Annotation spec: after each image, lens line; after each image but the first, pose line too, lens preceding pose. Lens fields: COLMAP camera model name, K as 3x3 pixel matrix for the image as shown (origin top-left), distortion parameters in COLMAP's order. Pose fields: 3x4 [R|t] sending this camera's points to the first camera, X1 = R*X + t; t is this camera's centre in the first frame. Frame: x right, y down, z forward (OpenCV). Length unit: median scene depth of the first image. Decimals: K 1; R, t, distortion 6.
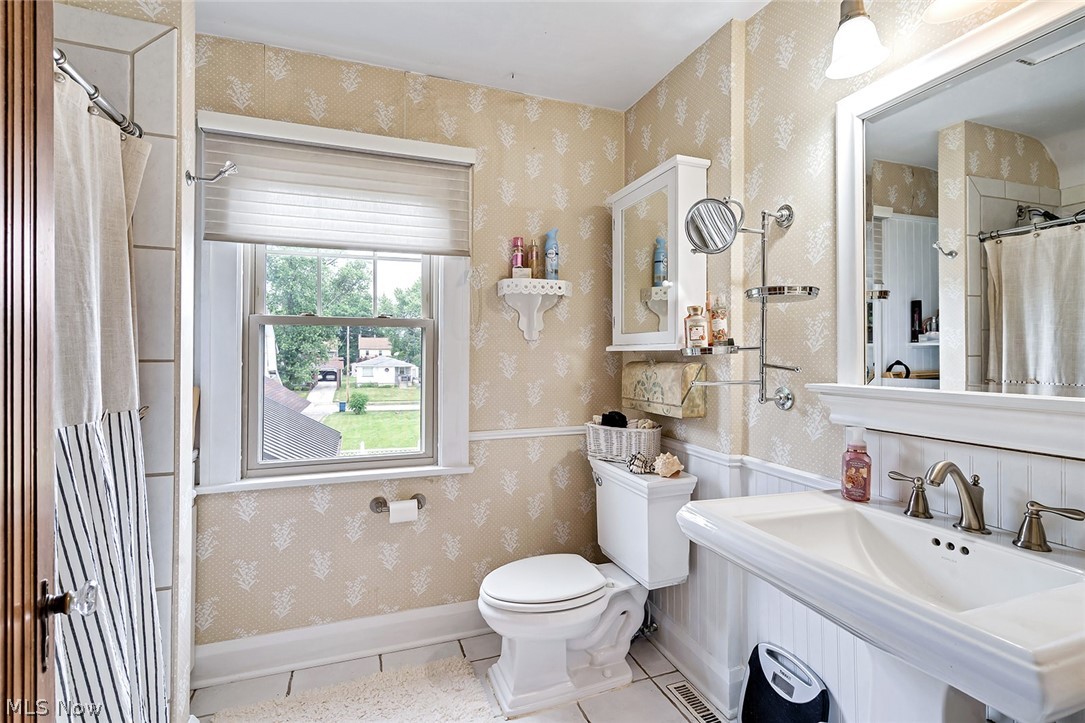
lens RADIAL K [[499.0, 0, 540.8], [0, 499.0, 358.1], [0, 0, 1]] dist [-0.002732, -0.000290]
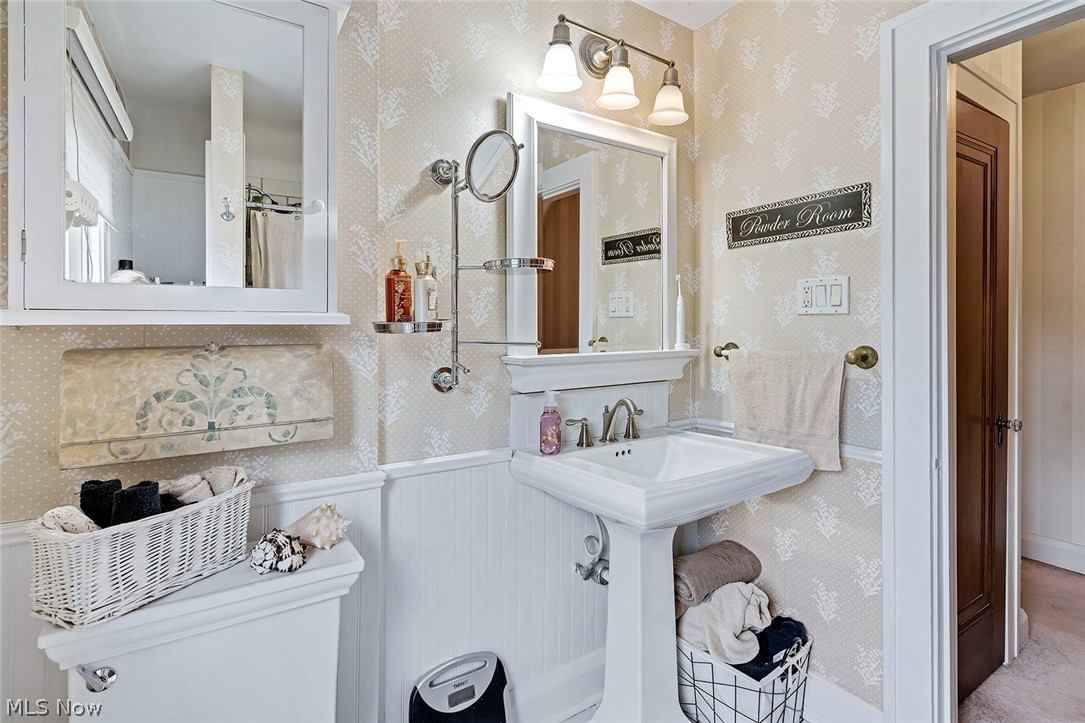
lens RADIAL K [[514.4, 0, 545.3], [0, 514.4, 326.8], [0, 0, 1]] dist [-0.004217, -0.000299]
pose [[-0.231525, -0.008031, 0.972796, -0.438738], [0.005869, 0.999936, 0.009651, -0.020135], [-0.972811, 0.007943, -0.231463, 1.046641]]
